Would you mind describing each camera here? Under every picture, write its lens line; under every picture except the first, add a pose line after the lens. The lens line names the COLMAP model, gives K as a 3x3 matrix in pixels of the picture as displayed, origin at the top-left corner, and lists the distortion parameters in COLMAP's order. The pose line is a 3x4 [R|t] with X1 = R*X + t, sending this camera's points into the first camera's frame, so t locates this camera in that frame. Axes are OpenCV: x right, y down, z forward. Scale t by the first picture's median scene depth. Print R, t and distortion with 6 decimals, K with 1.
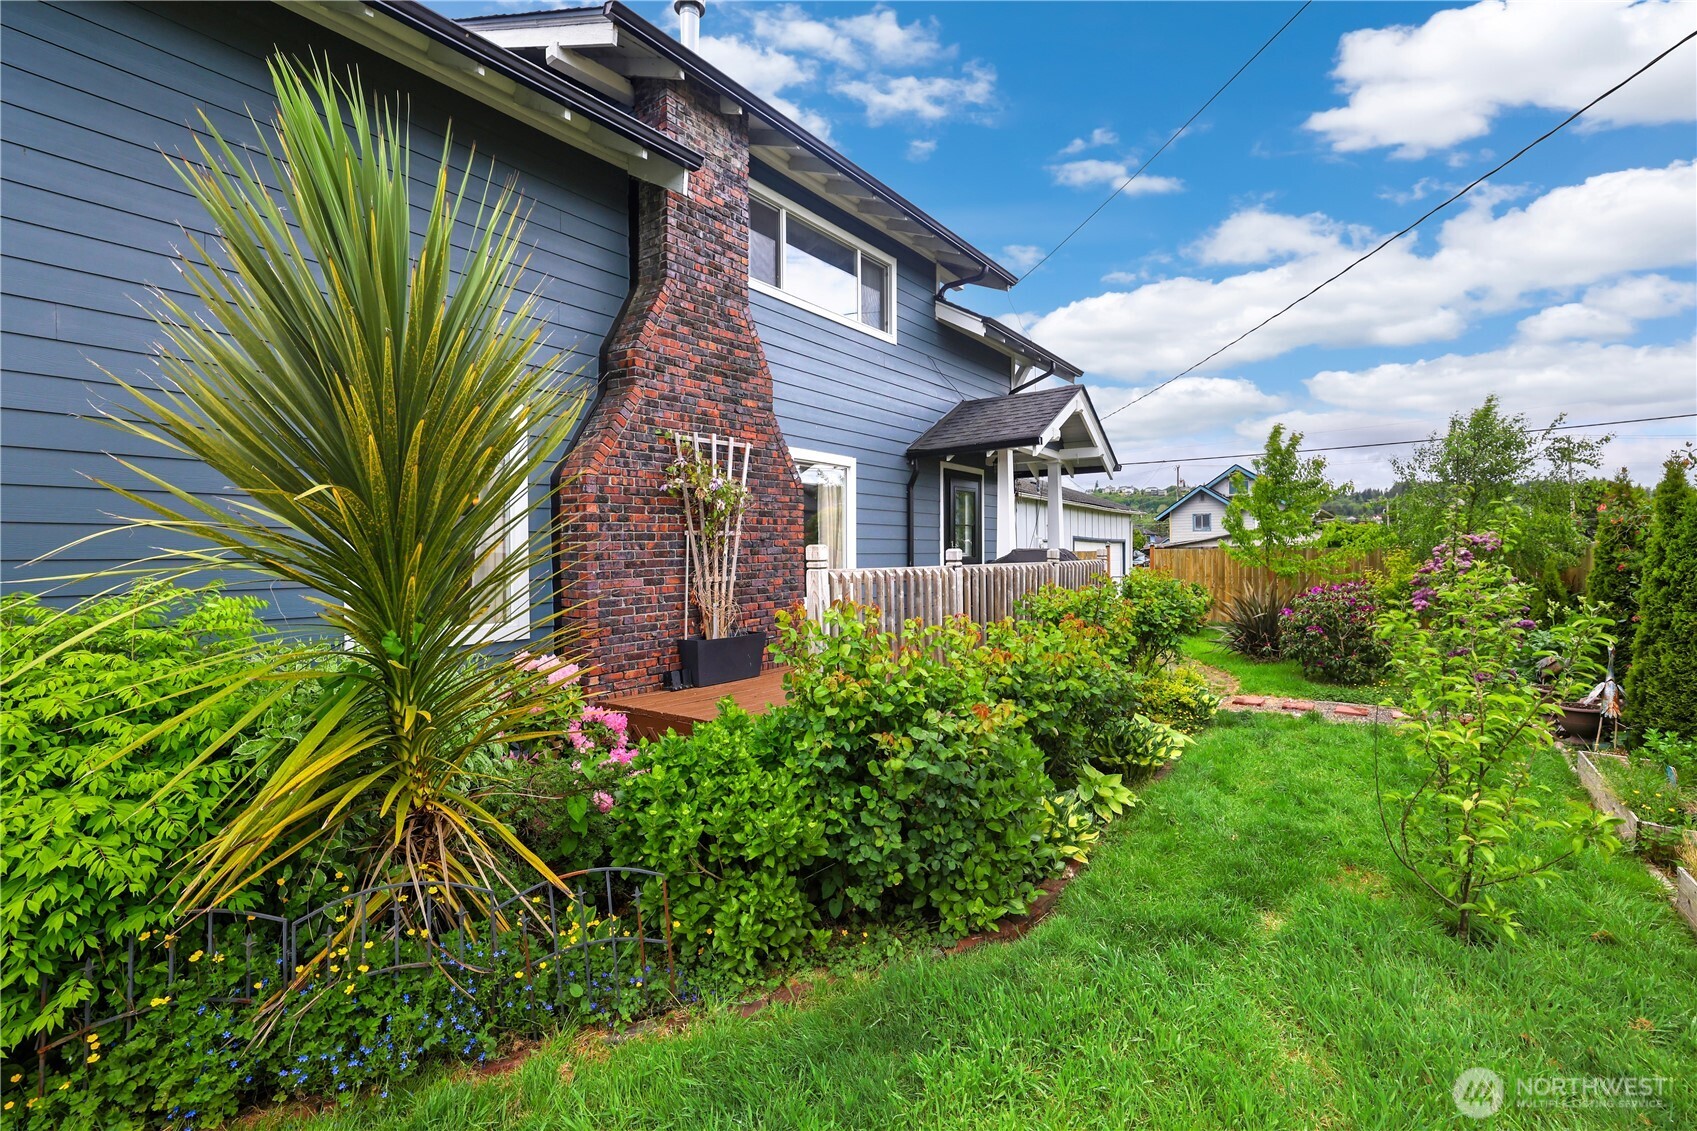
lens RADIAL K [[750.8, 0, 848.5], [0, 750.8, 565.5], [0, 0, 1]] dist [-0.016263, 0.000328]
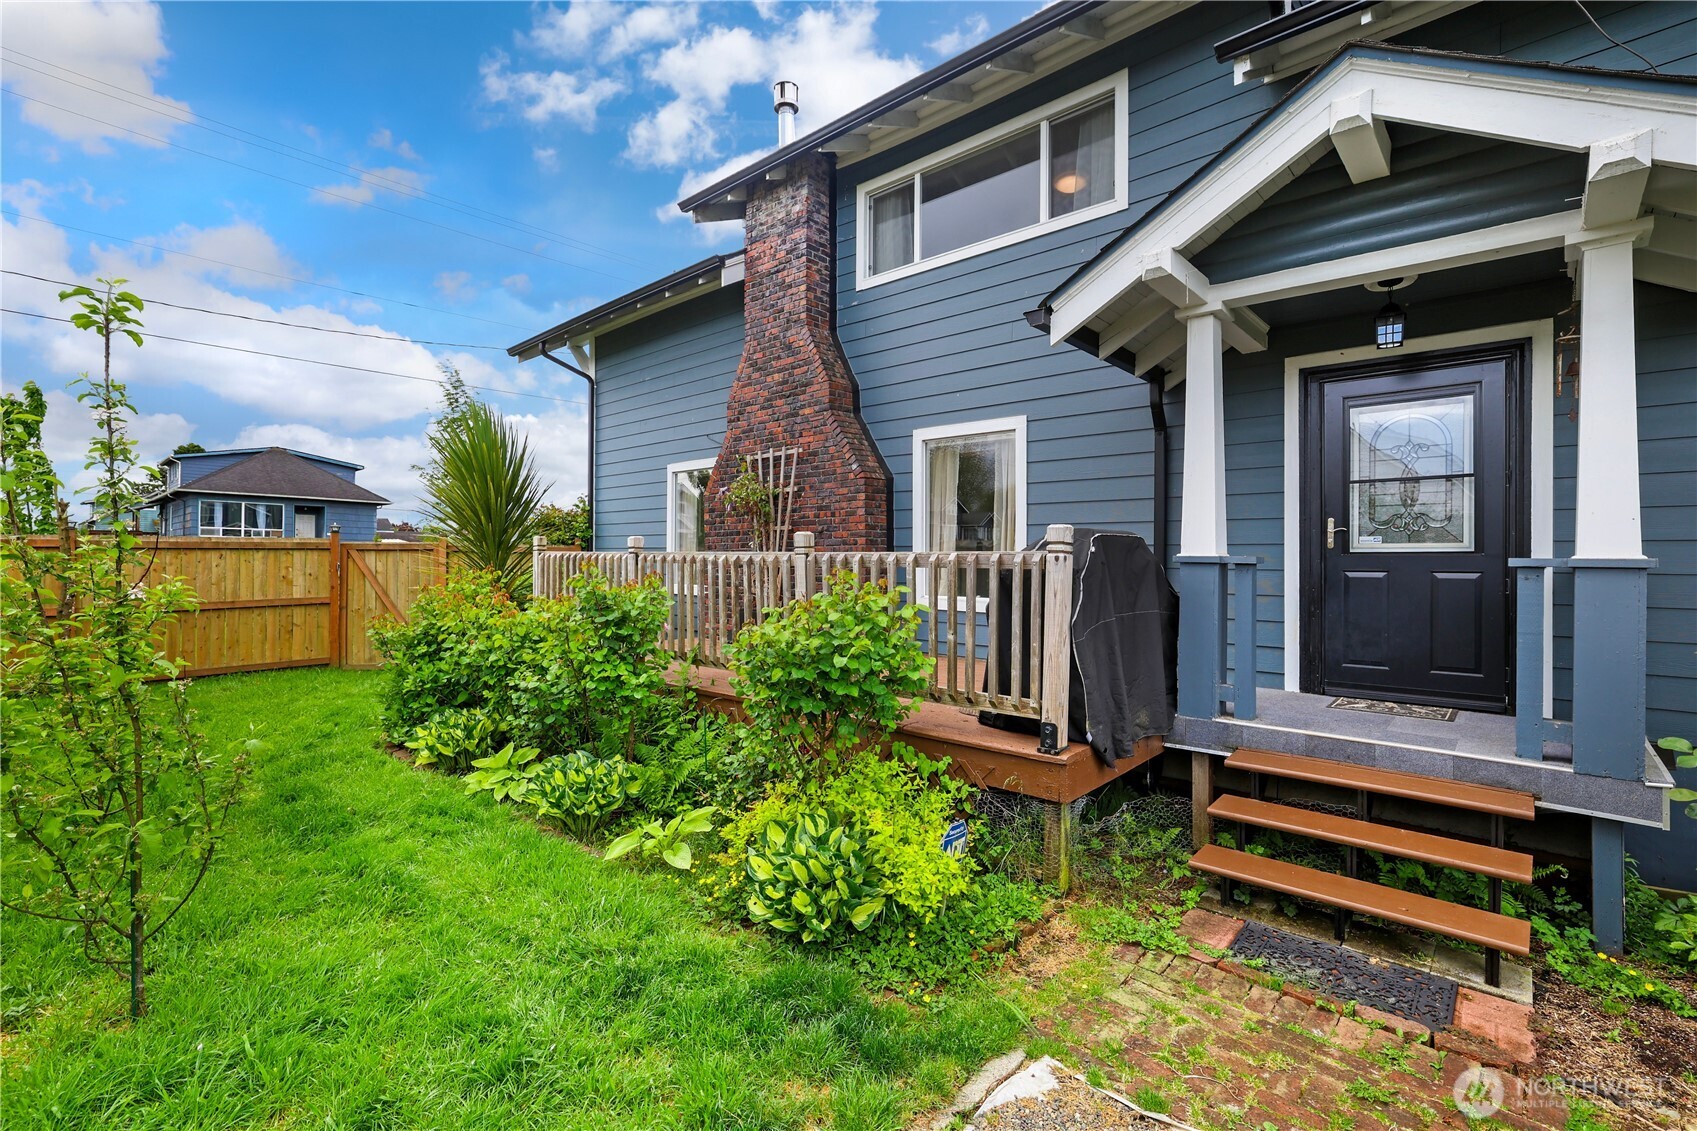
lens RADIAL K [[750.8, 0, 848.5], [0, 750.8, 565.5], [0, 0, 1]] dist [-0.016263, 0.000328]
pose [[-0.088131, 0.020869, -0.995890, 0.949526], [-0.019061, 0.999562, 0.022632, -0.011269], [0.995926, 0.020977, -0.087695, 1.120896]]
